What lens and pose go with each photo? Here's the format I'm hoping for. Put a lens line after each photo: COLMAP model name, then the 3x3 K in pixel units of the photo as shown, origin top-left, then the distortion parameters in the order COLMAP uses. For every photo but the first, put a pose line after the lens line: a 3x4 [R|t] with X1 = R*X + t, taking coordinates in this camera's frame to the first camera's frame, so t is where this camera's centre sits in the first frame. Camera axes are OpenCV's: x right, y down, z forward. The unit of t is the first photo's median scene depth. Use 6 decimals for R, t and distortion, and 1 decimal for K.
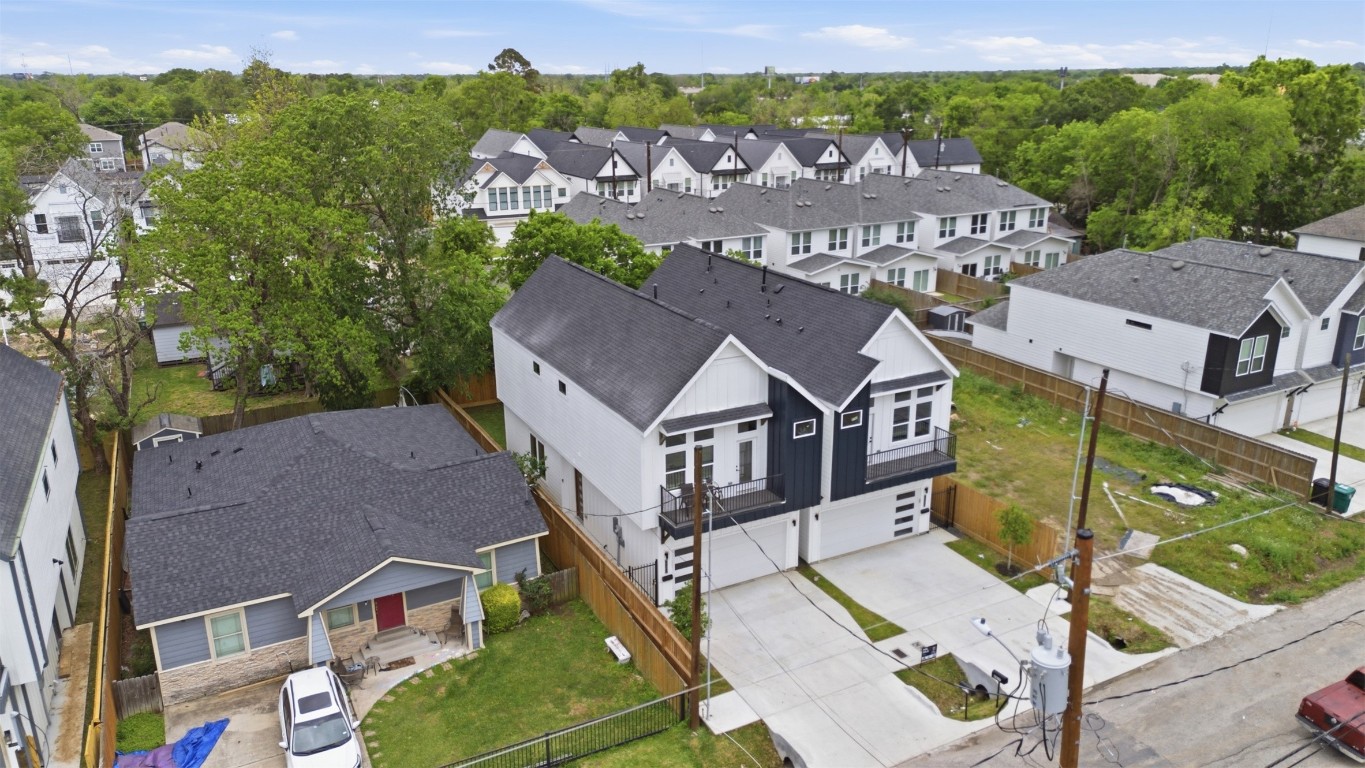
lens RADIAL K [[898.4, 0, 682.5], [0, 898.4, 384.0], [0, 0, 1]] dist [-0.003393, -0.000076]
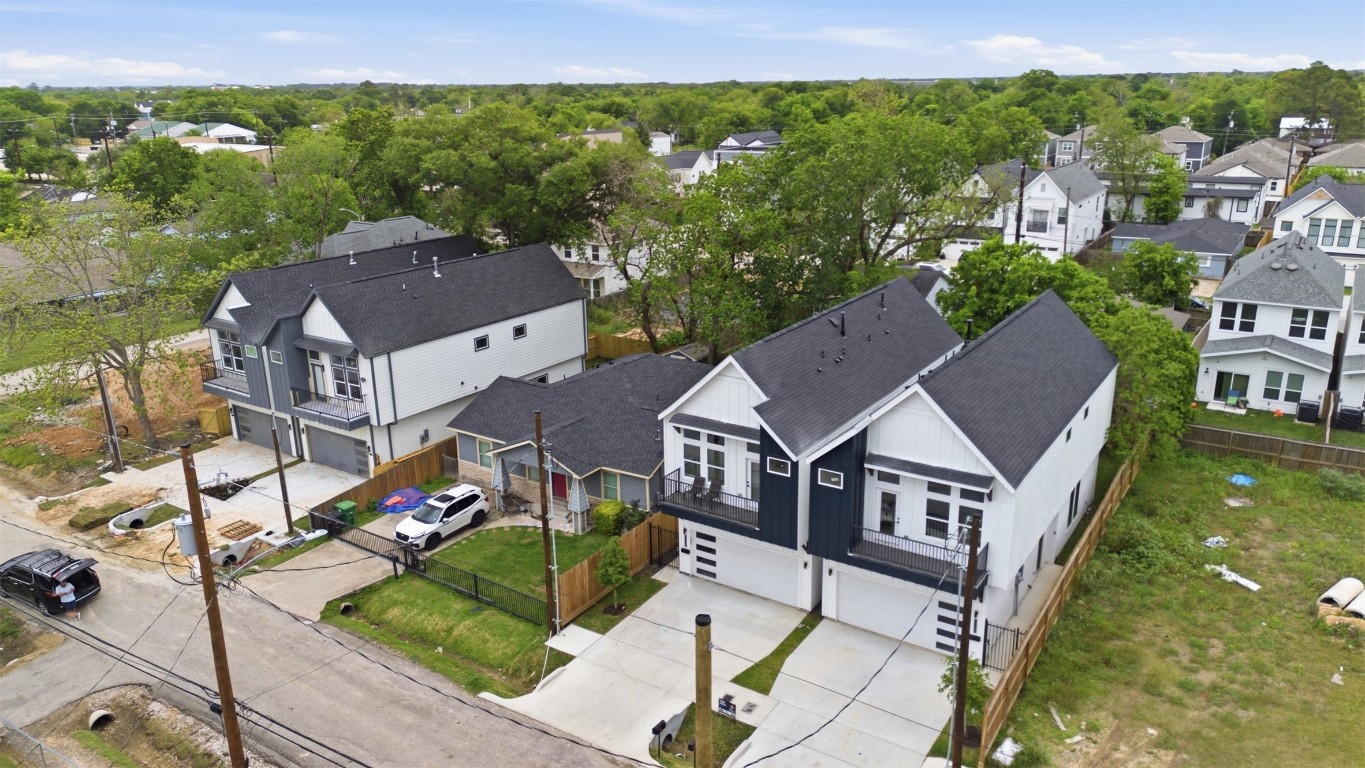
lens RADIAL K [[898.4, 0, 682.5], [0, 898.4, 384.0], [0, 0, 1]] dist [-0.003393, -0.000076]
pose [[0.441236, 0.244146, -0.863541, 0.964787], [-0.247265, 0.958107, 0.144539, -0.162972], [0.862654, 0.149747, 0.483120, 0.419808]]
